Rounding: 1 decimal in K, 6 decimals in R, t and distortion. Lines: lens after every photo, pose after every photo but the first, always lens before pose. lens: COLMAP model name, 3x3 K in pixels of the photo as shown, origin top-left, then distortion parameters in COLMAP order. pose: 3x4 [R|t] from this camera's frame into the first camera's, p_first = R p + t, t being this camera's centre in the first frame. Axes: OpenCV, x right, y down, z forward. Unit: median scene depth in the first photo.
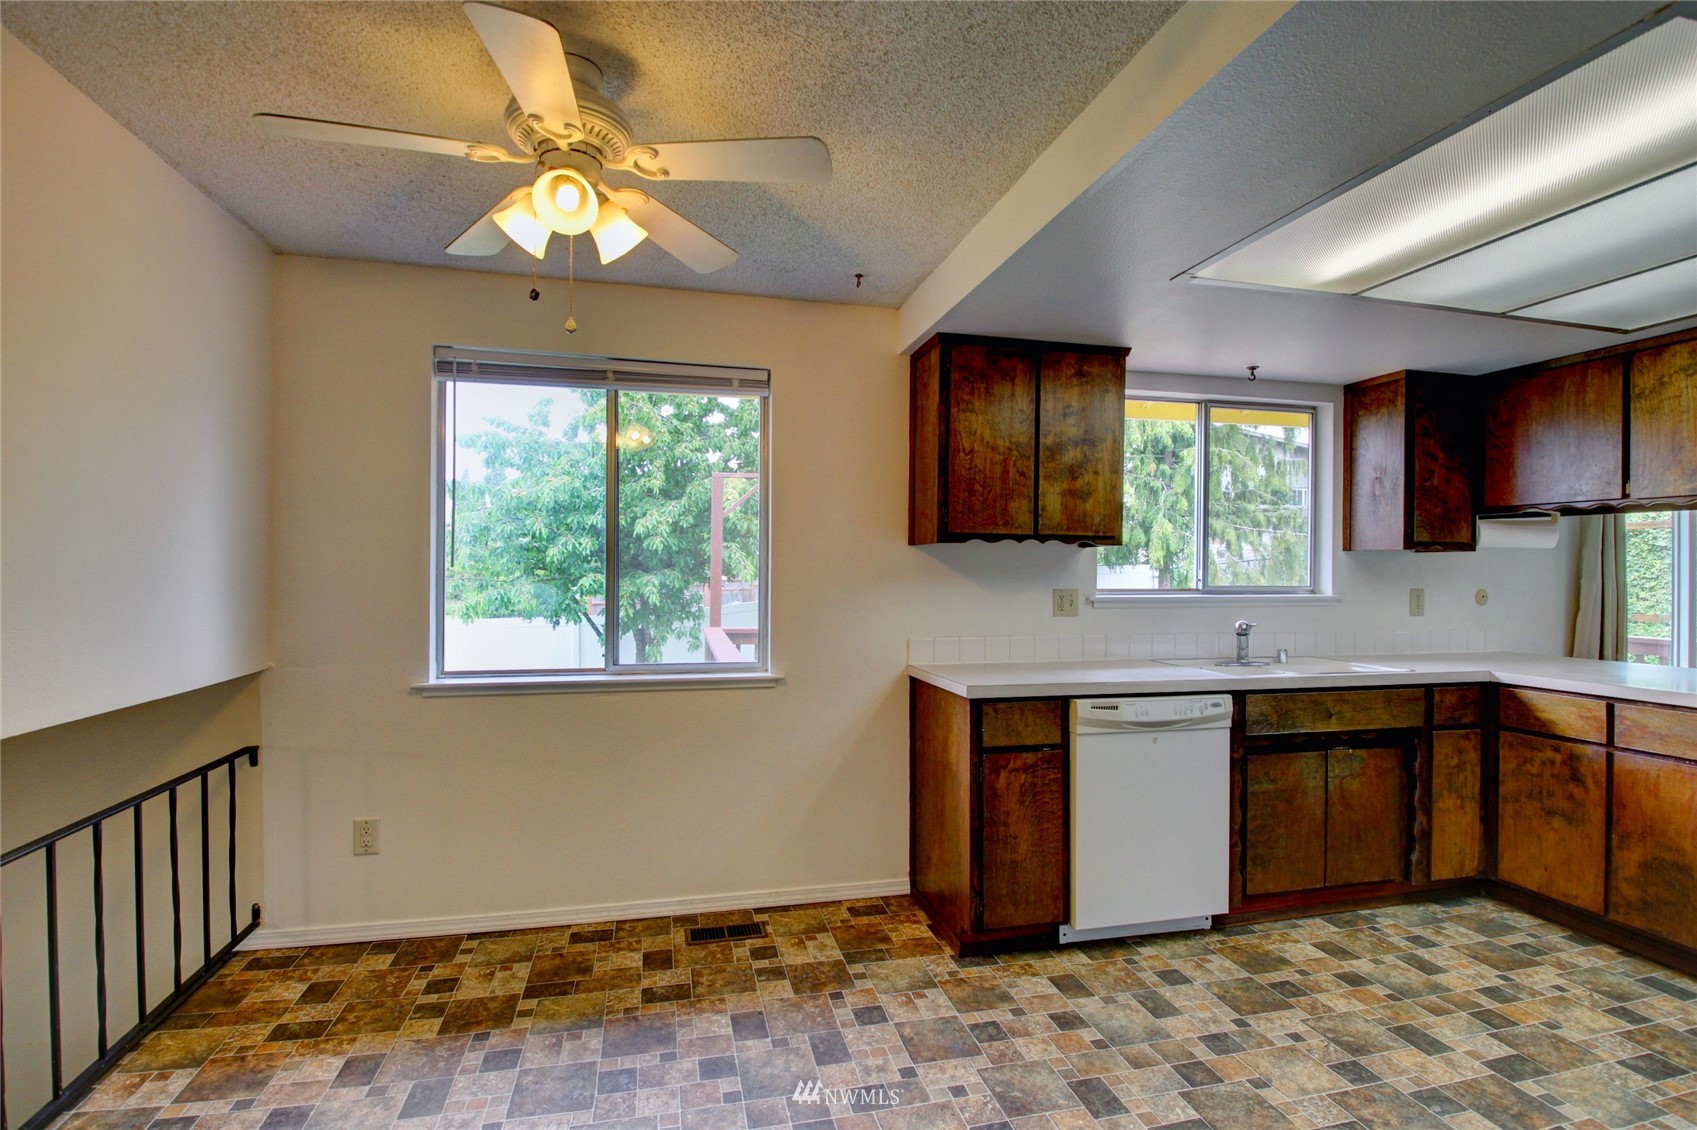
lens RADIAL K [[792.9, 0, 848.4], [0, 792.9, 568.0], [0, 0, 1]] dist [-0.004140, -0.014406]
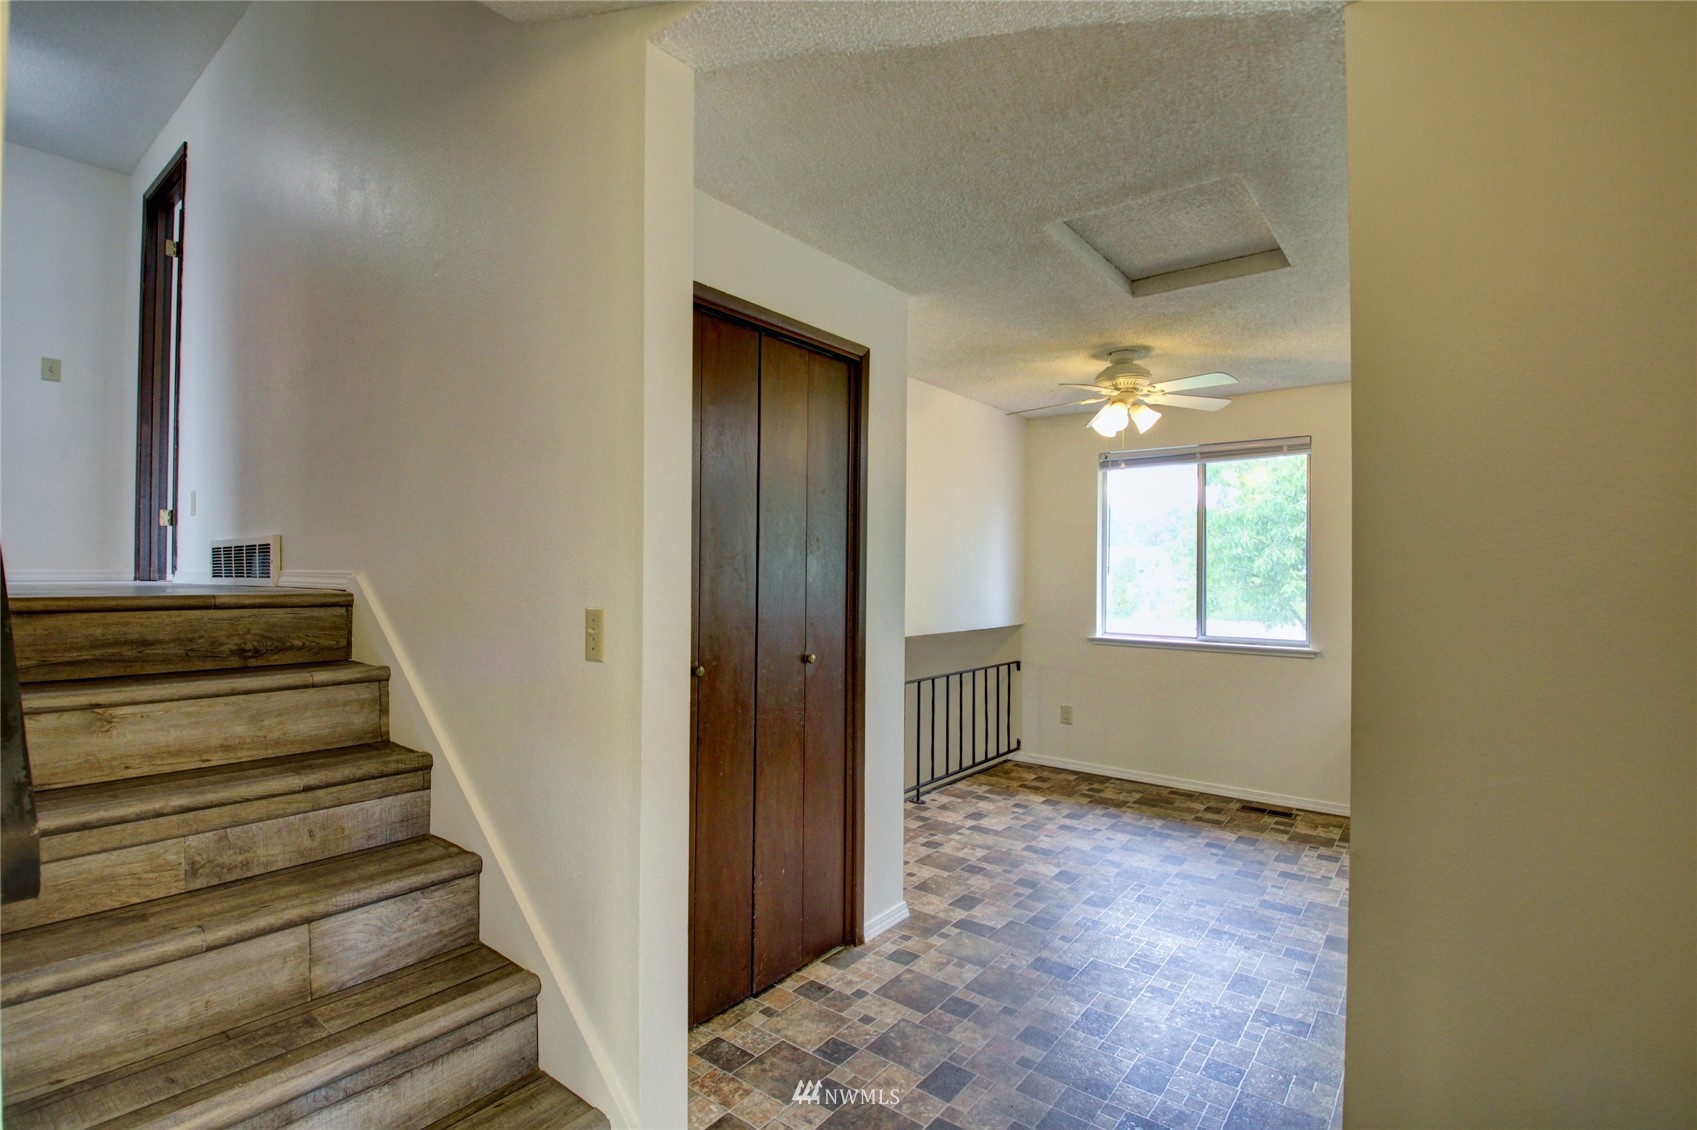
lens RADIAL K [[792.9, 0, 839.2], [0, 792.9, 560.8], [0, 0, 1]] dist [-0.004140, -0.014406]
pose [[0.620425, -0.009435, -0.784209, 0.656017], [-0.006364, 0.999834, -0.017064, 0.007223], [0.784240, 0.015577, 0.620262, -0.741600]]
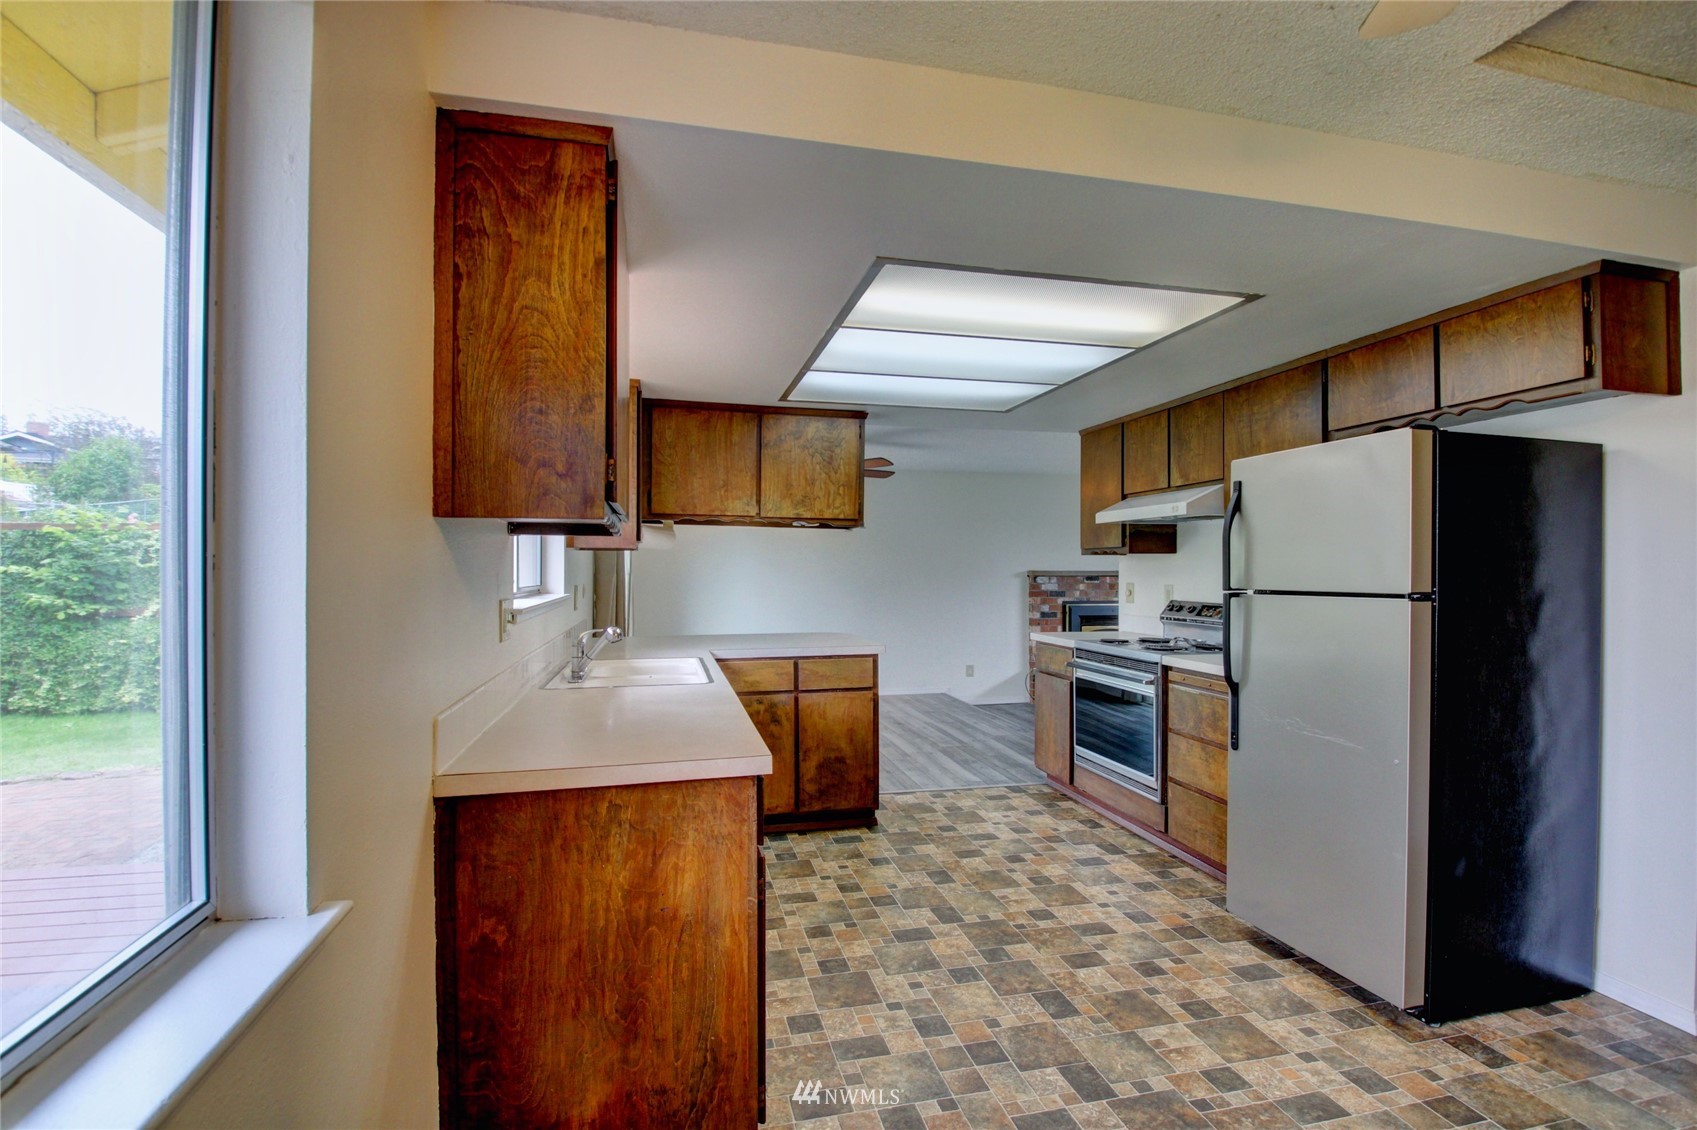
lens RADIAL K [[792.9, 0, 822.1], [0, 792.9, 564.3], [0, 0, 1]] dist [-0.004140, -0.014406]
pose [[0.018021, 0.000370, 0.999838, -0.453626], [0.001224, 0.999999, -0.000392, -0.001828], [-0.999837, 0.001231, 0.018020, 0.900734]]
